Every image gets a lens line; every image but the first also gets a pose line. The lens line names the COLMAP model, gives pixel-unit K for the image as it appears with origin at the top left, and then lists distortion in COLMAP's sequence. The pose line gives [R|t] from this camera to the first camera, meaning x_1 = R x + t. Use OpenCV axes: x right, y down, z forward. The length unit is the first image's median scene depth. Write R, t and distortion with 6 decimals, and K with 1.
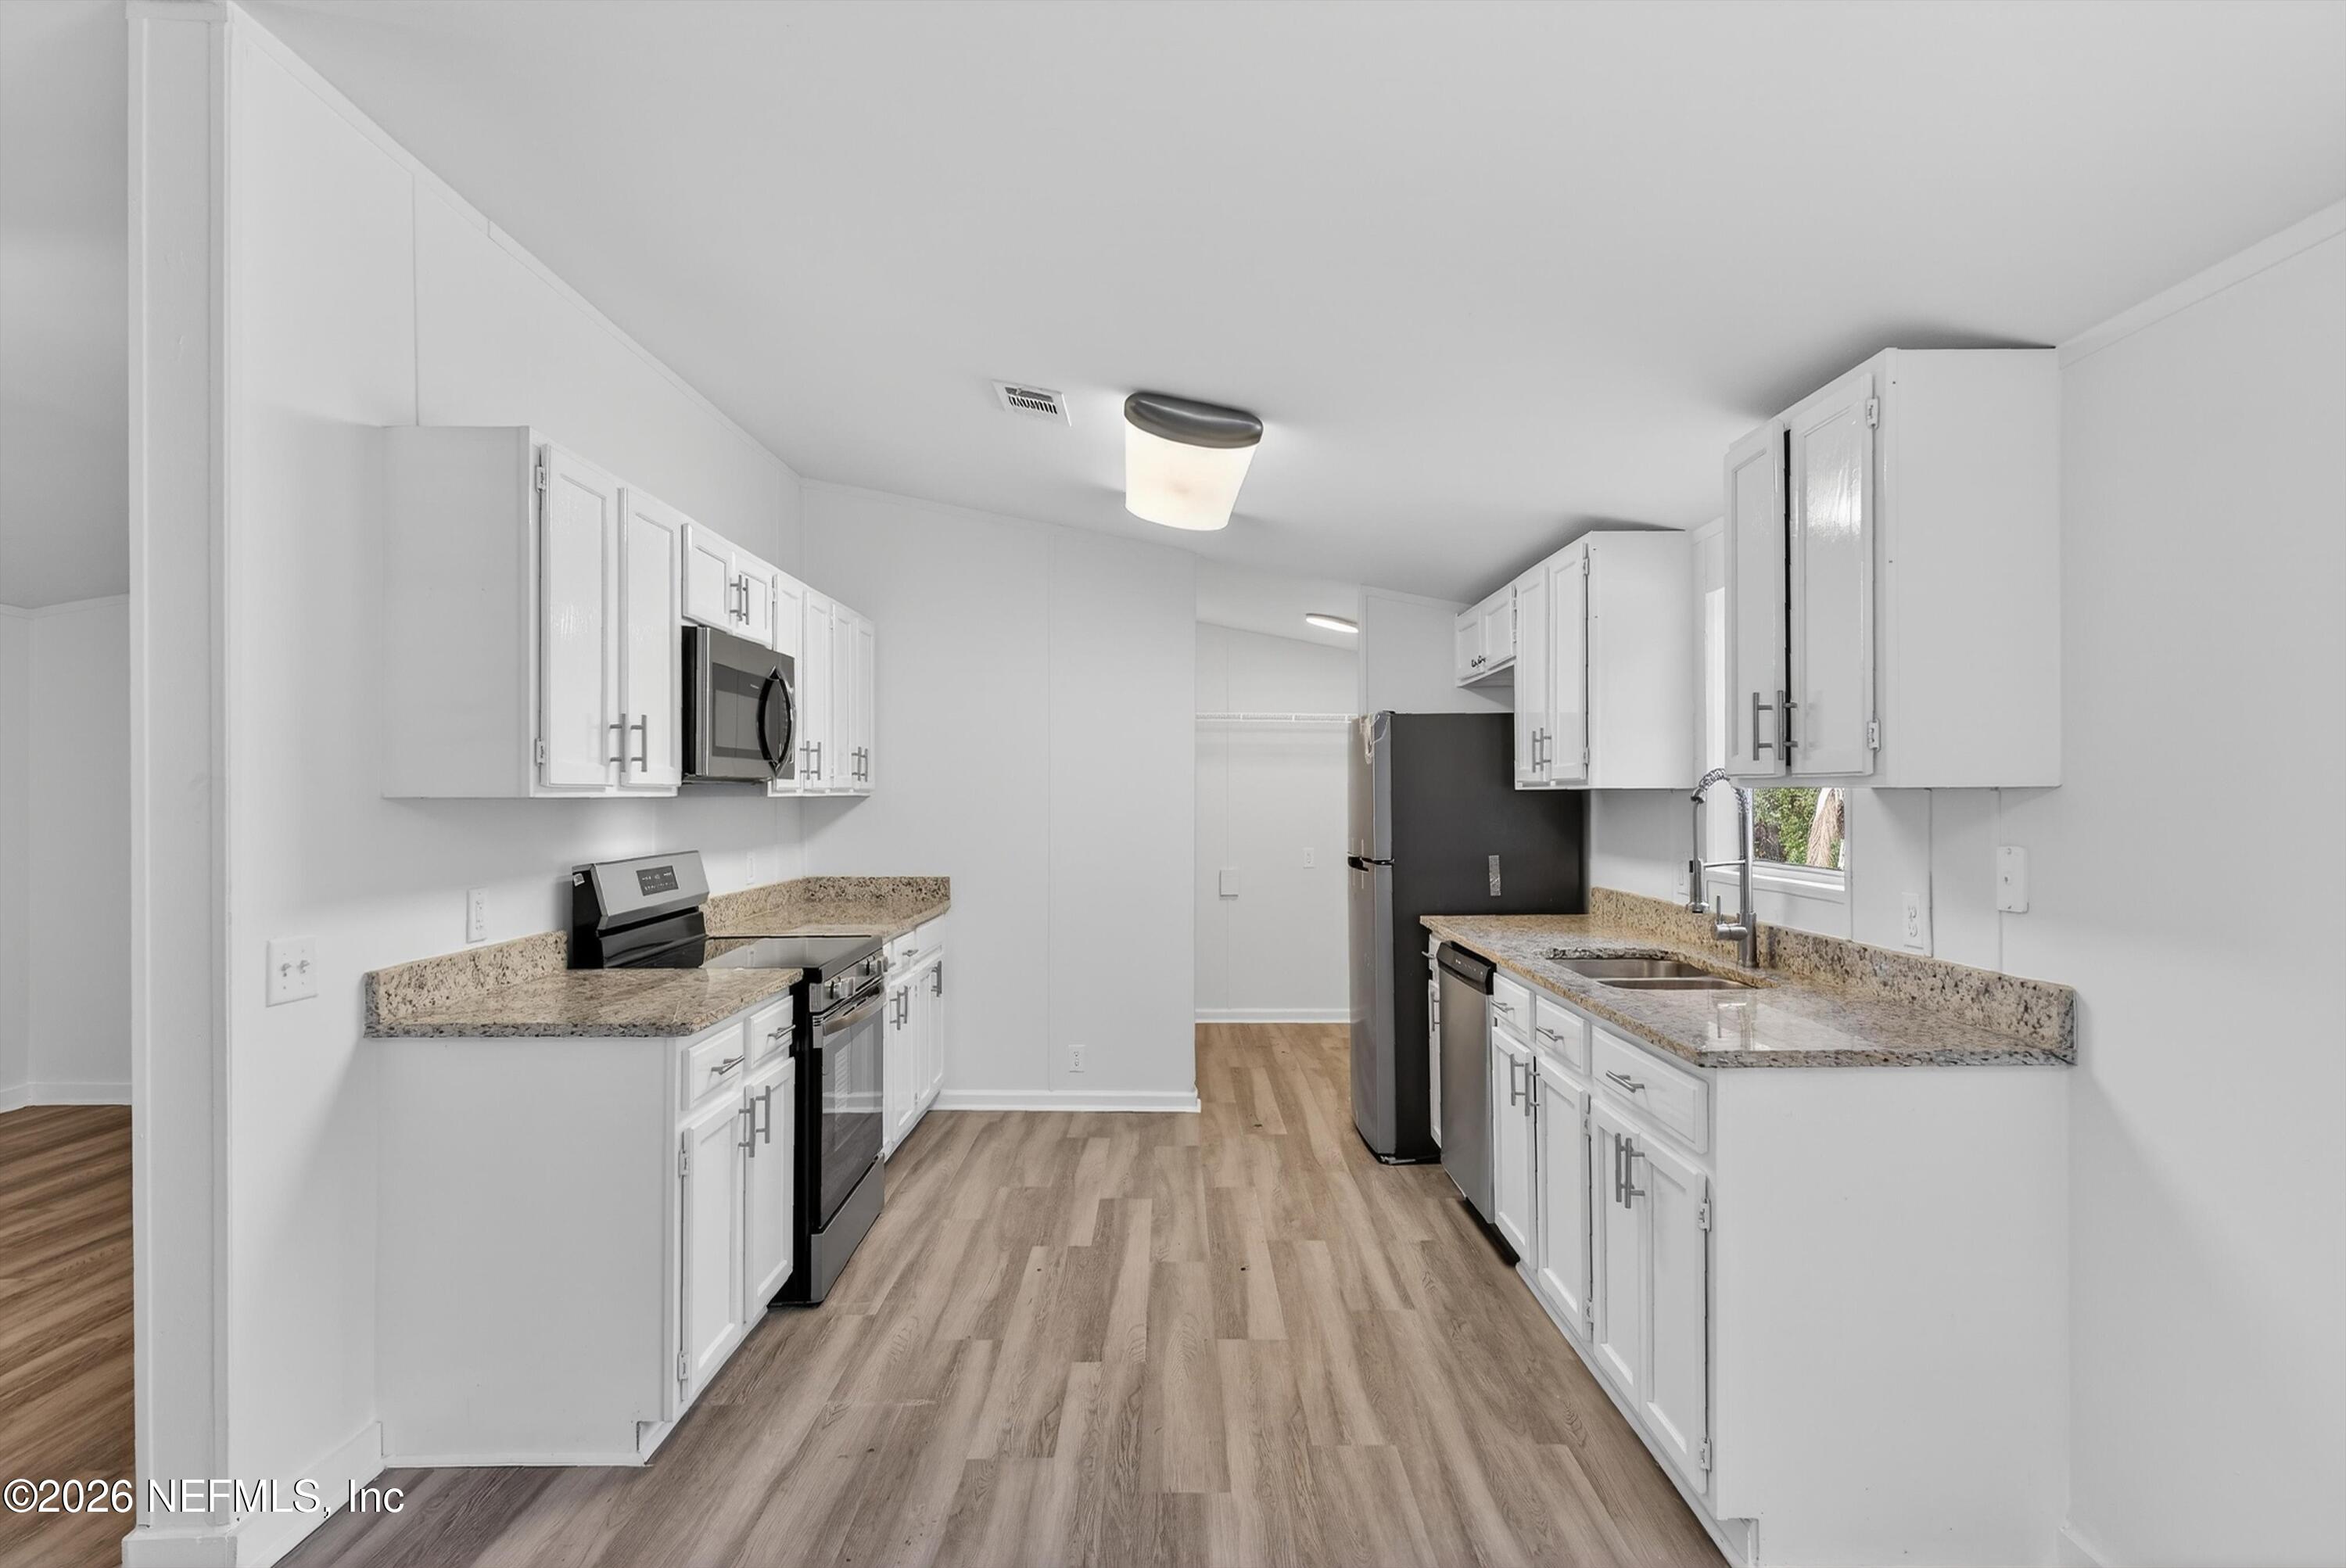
lens RADIAL K [[1263.5, 0, 1179.0], [0, 1263.5, 814.1], [0, 0, 1]] dist [0.000821, 0.000295]
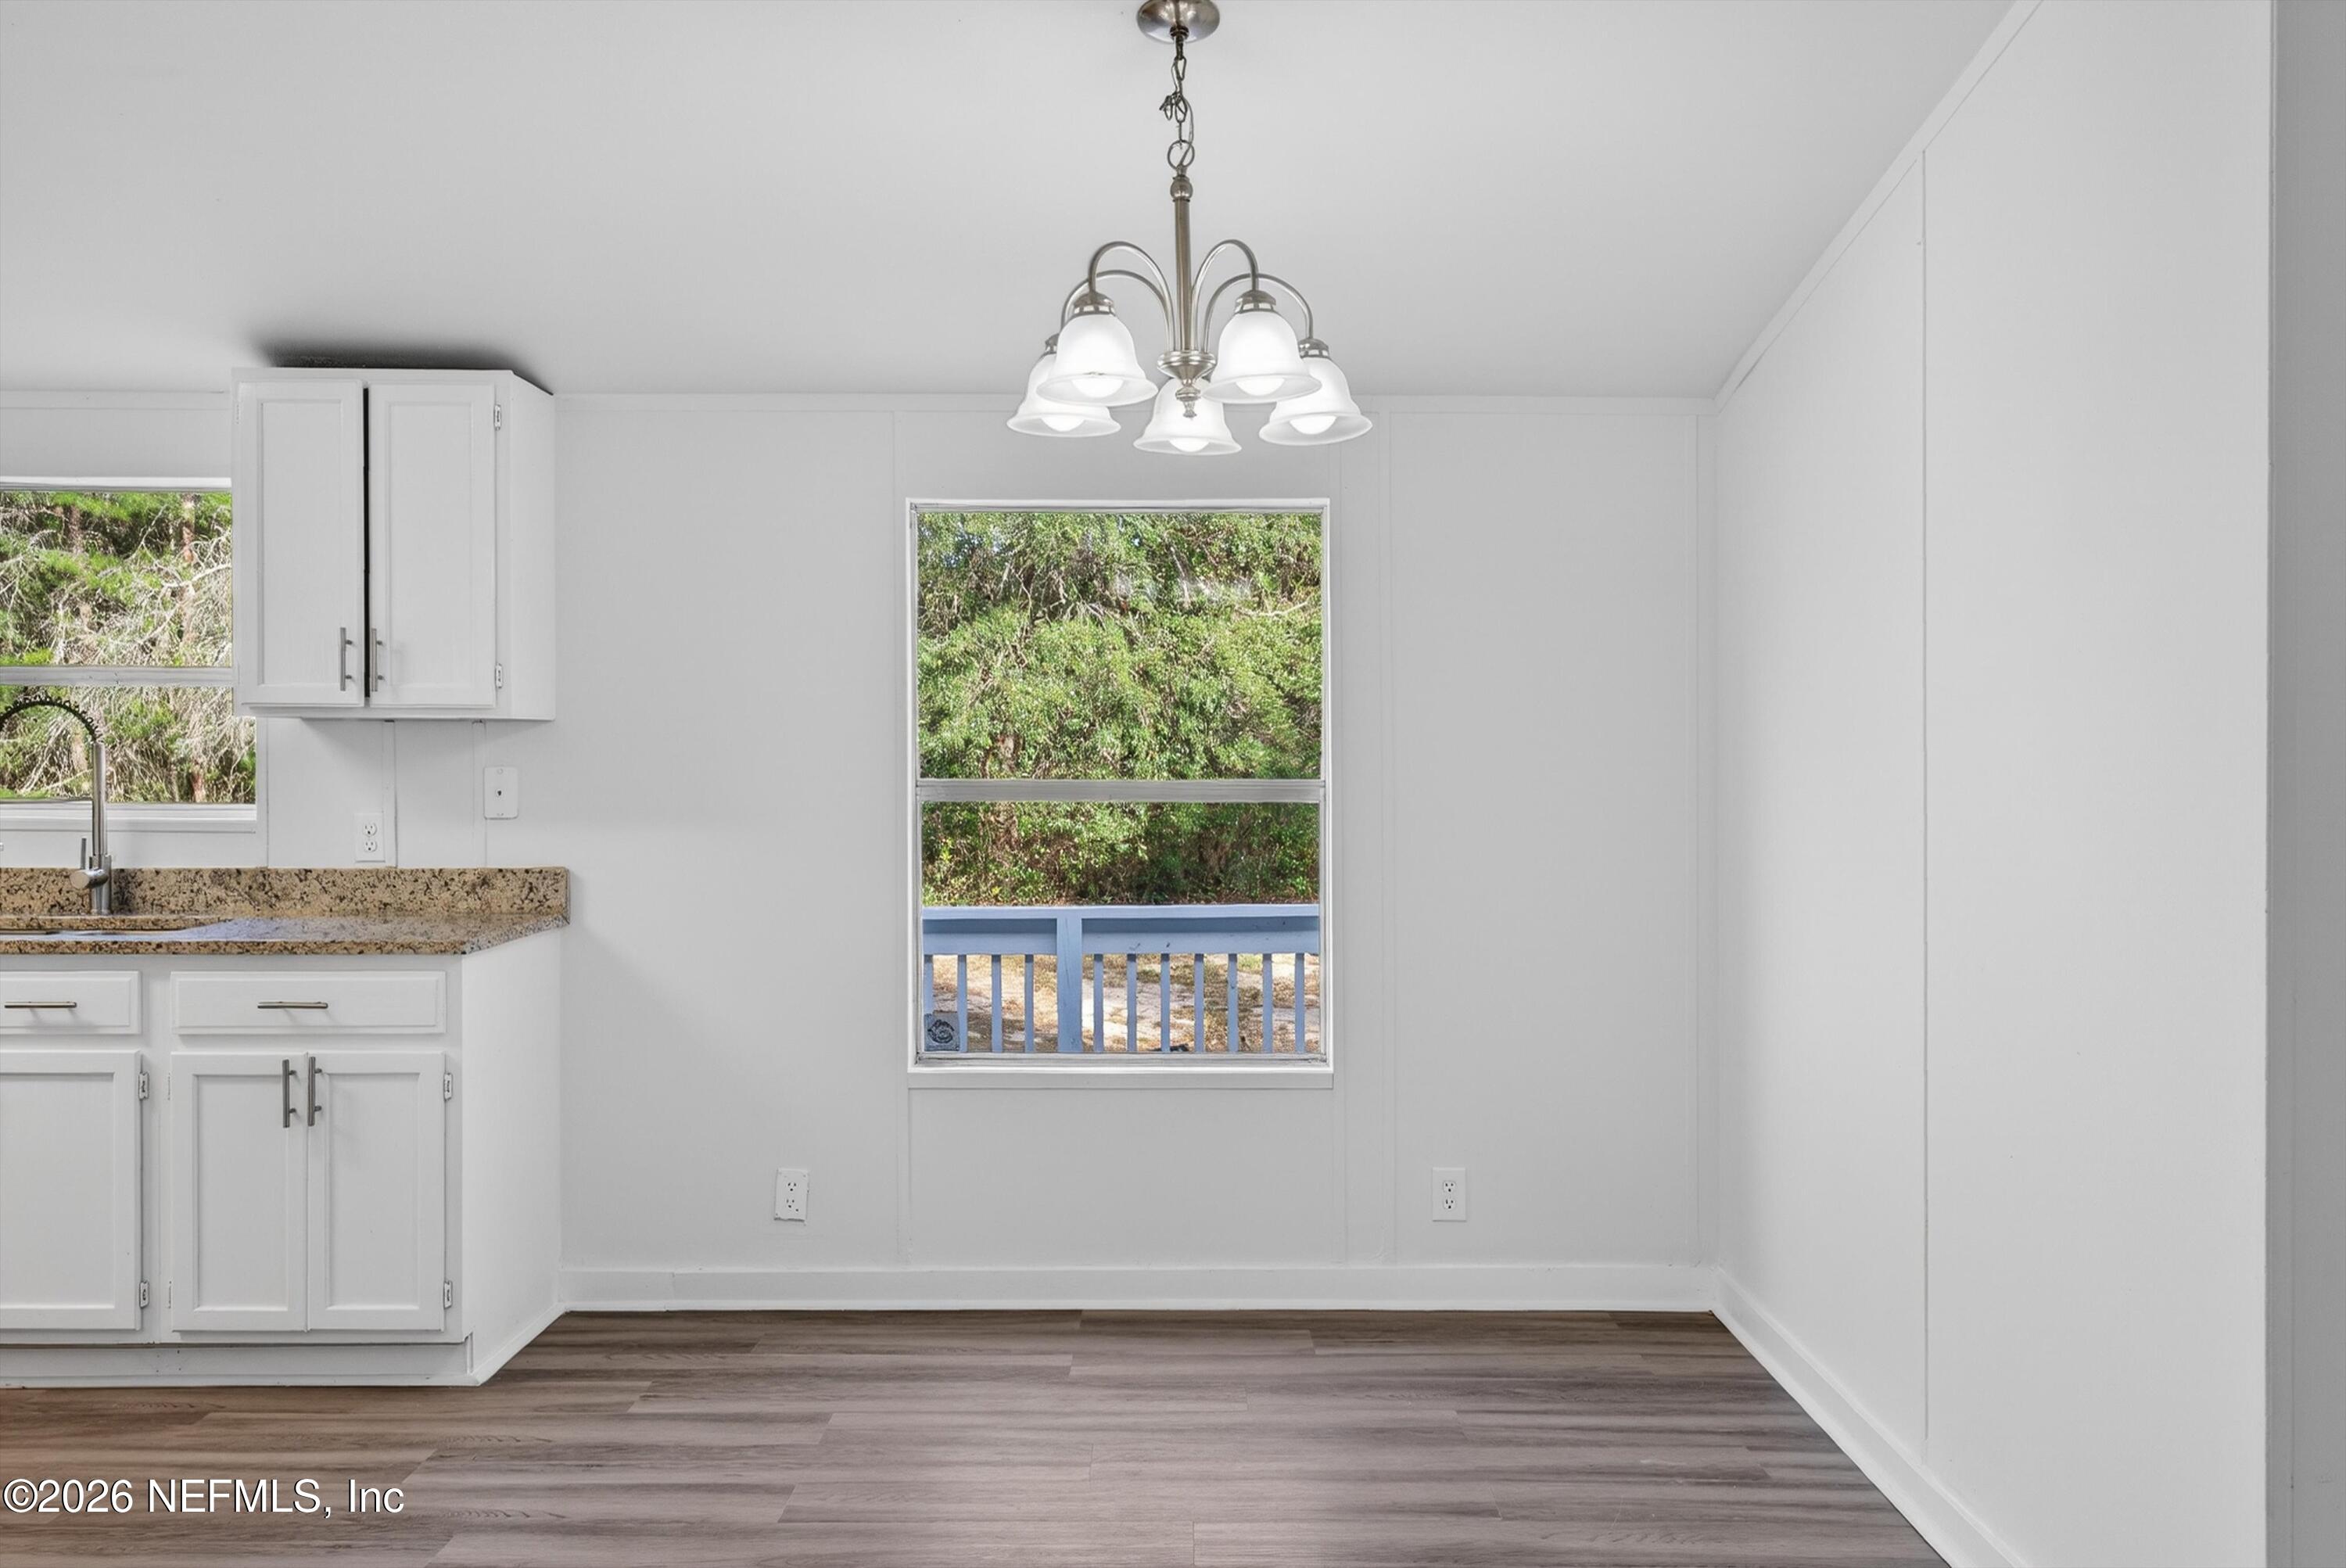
lens RADIAL K [[1907.9, 0, 1173.0], [0, 1907.9, 784.0], [0, 0, 1]] dist [-0.015849, 0.040808]
pose [[0.015396, -0.012880, 0.999799, -0.984991], [0.014403, 0.999816, 0.012658, 0.022690], [-0.999778, 0.014205, 0.015578, 0.232474]]
